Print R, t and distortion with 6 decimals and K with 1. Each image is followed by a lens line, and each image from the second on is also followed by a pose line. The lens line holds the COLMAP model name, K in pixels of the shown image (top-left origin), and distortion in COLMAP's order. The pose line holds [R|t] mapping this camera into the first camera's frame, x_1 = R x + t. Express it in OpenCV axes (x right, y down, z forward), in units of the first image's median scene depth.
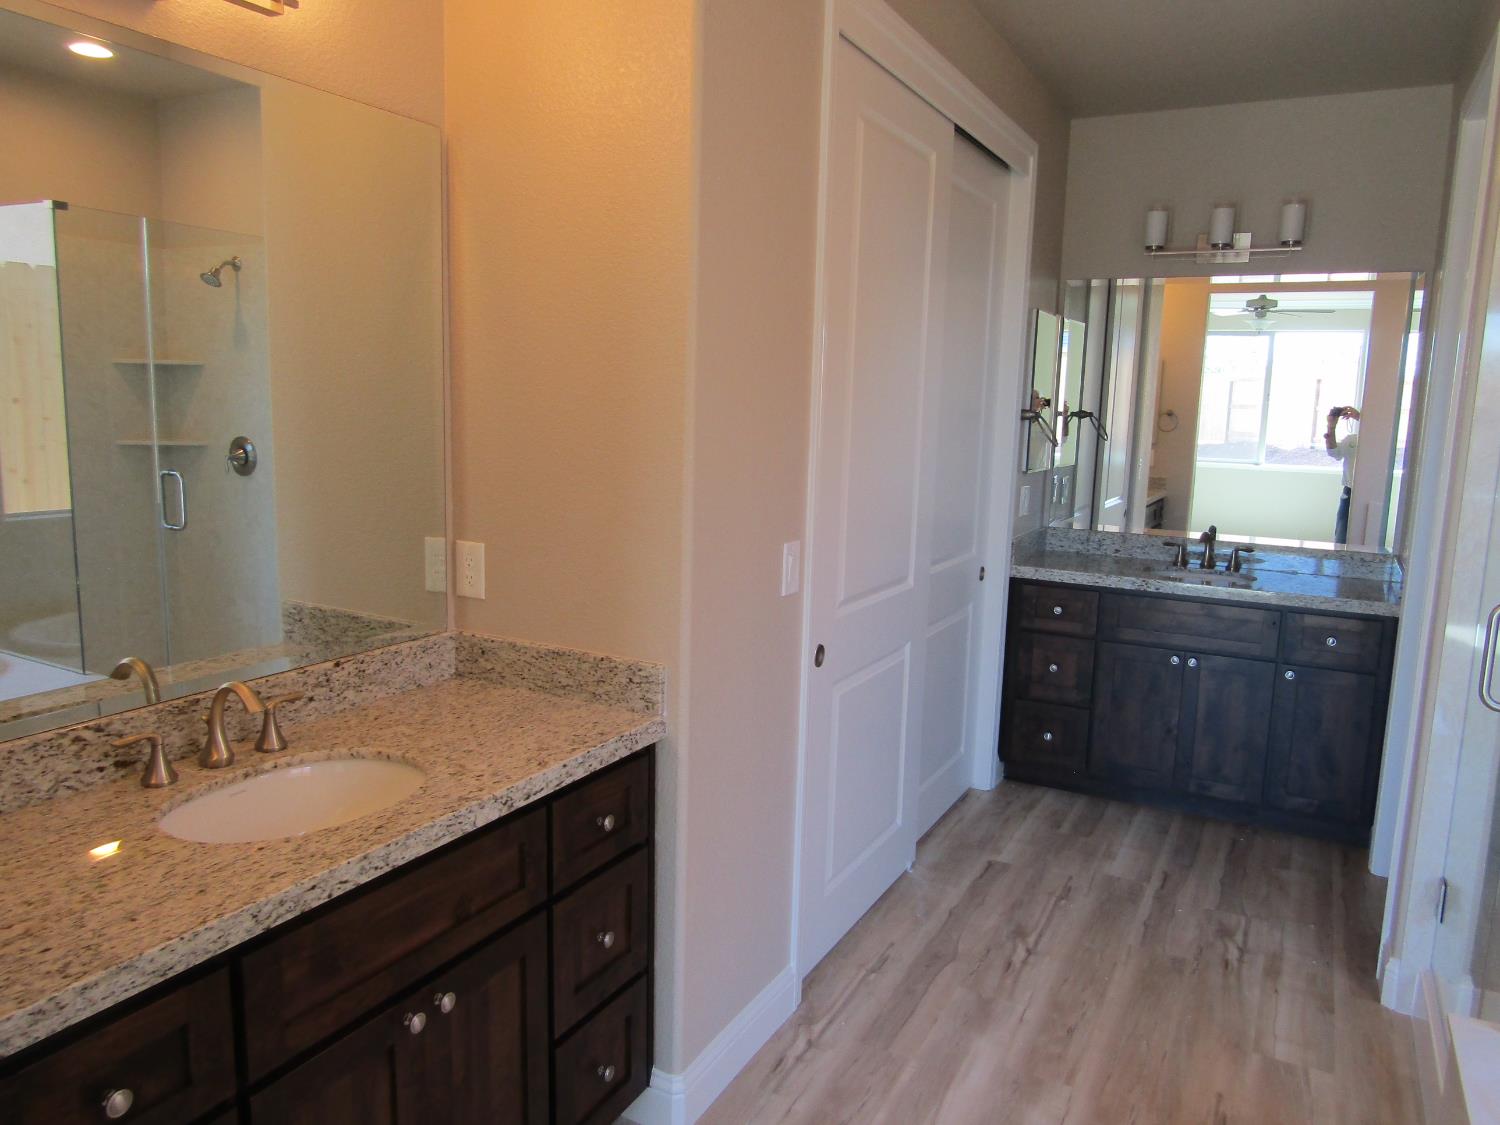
lens RADIAL K [[1070.3, 0, 756.2], [0, 1070.3, 567.6], [0, 0, 1]] dist [-0.009828, 0.006740]
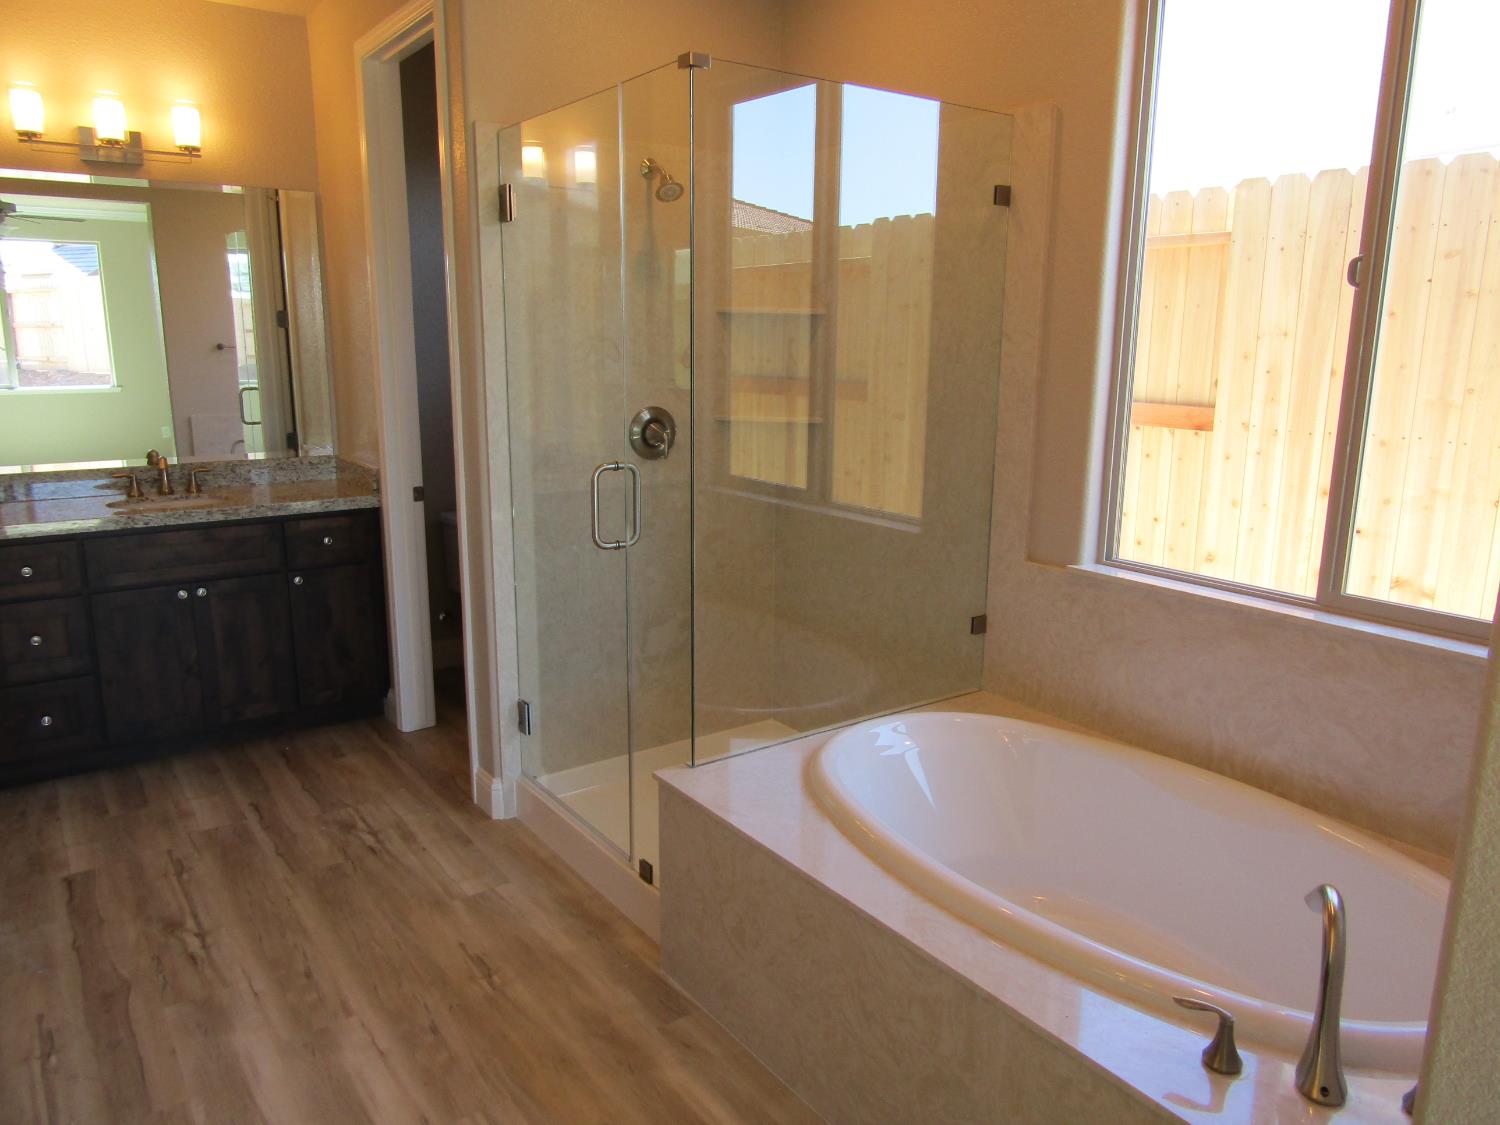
lens RADIAL K [[1070.3, 0, 750.1], [0, 1070.3, 557.5], [0, 0, 1]] dist [-0.009828, 0.006740]
pose [[0.447820, -0.207521, 0.869708, -0.250672], [0.148456, 0.976449, 0.156550, -0.023278], [-0.881713, 0.059007, 0.468082, 0.149557]]
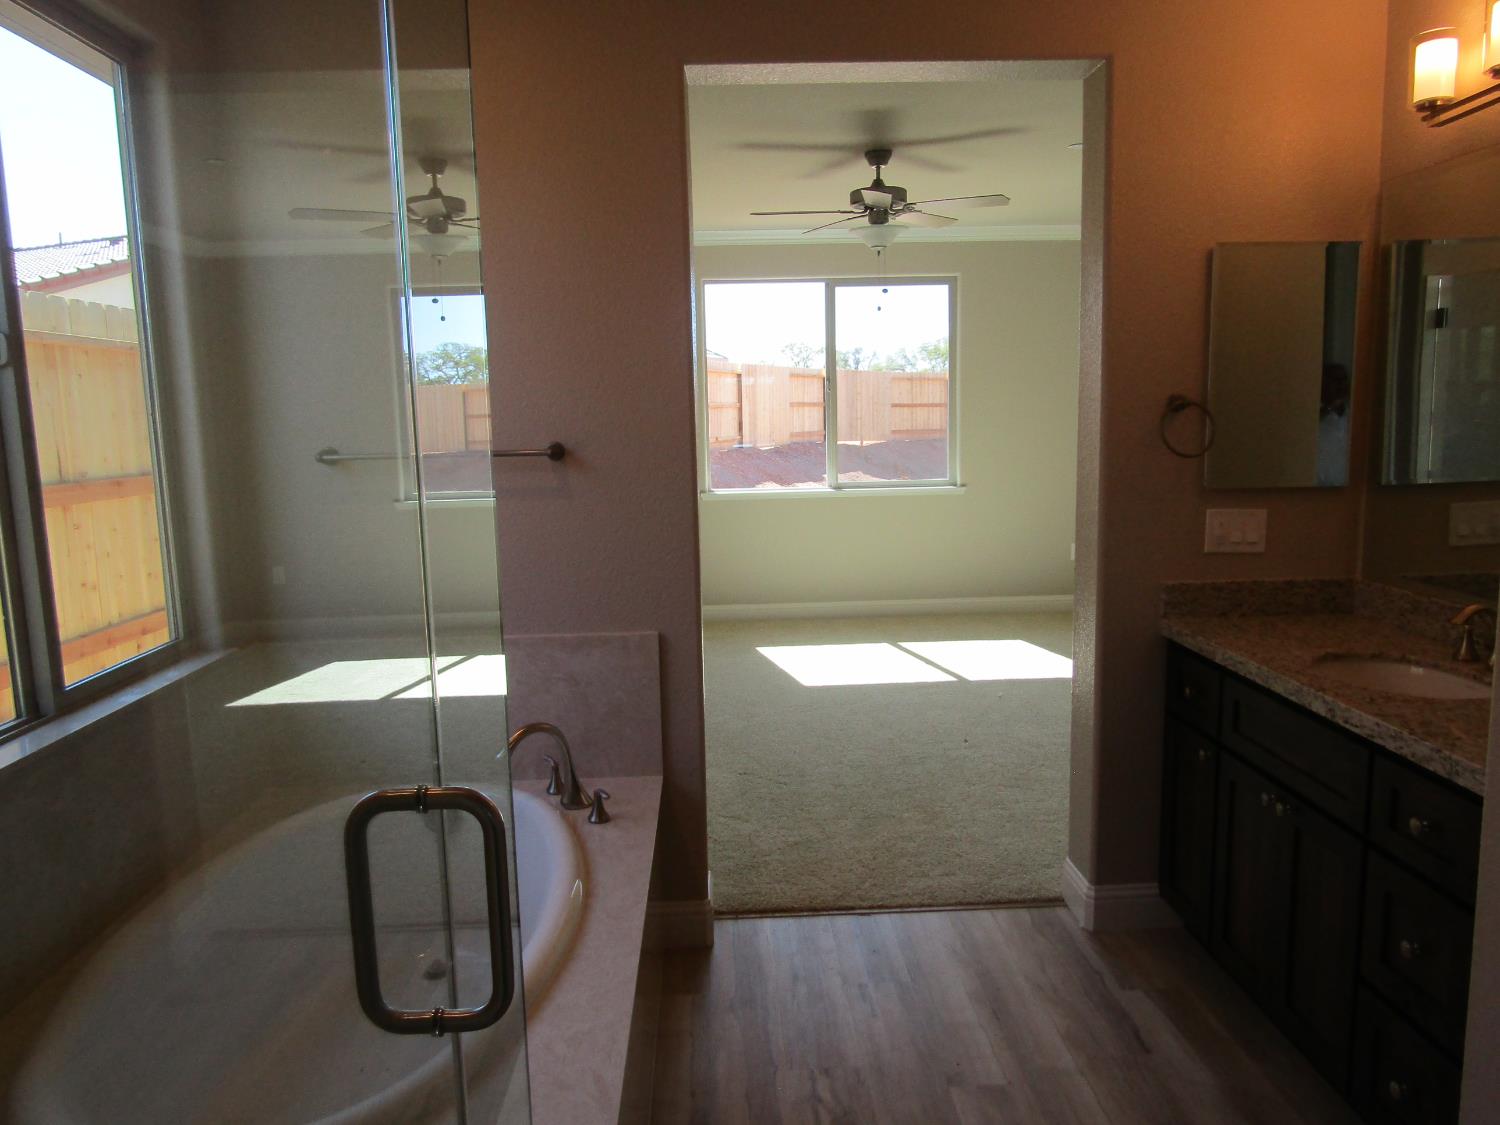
lens RADIAL K [[1070.3, 0, 745.8], [0, 1070.3, 560.6], [0, 0, 1]] dist [-0.009828, 0.006740]
pose [[-0.863625, 0.063042, -0.500178, 0.546991], [-0.083299, 0.960669, 0.264909, -0.125849], [0.497206, 0.270446, -0.824406, 0.919681]]
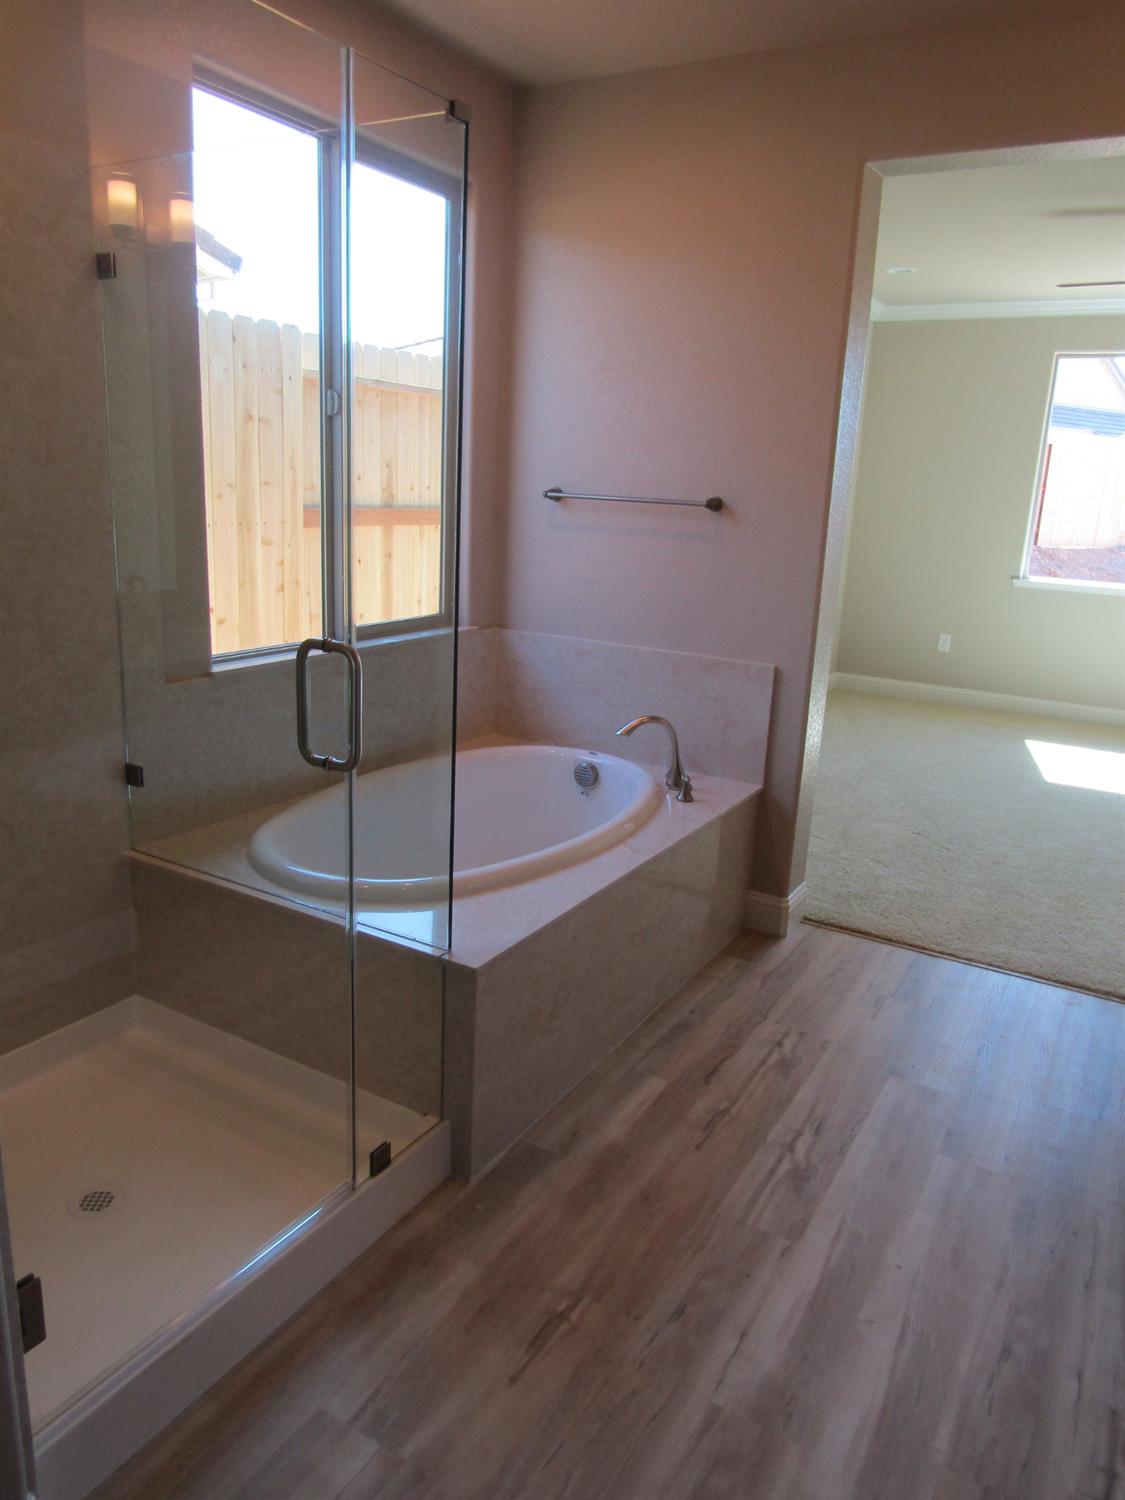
lens RADIAL K [[1070.3, 0, 555.5], [0, 1070.3, 751.3], [0, 0, 1]] dist [-0.009828, 0.006740]
pose [[-0.996135, -0.082726, 0.029506, 0.333198], [-0.063740, 0.912025, 0.405152, -0.165232], [-0.060427, 0.401705, -0.913773, 1.192149]]
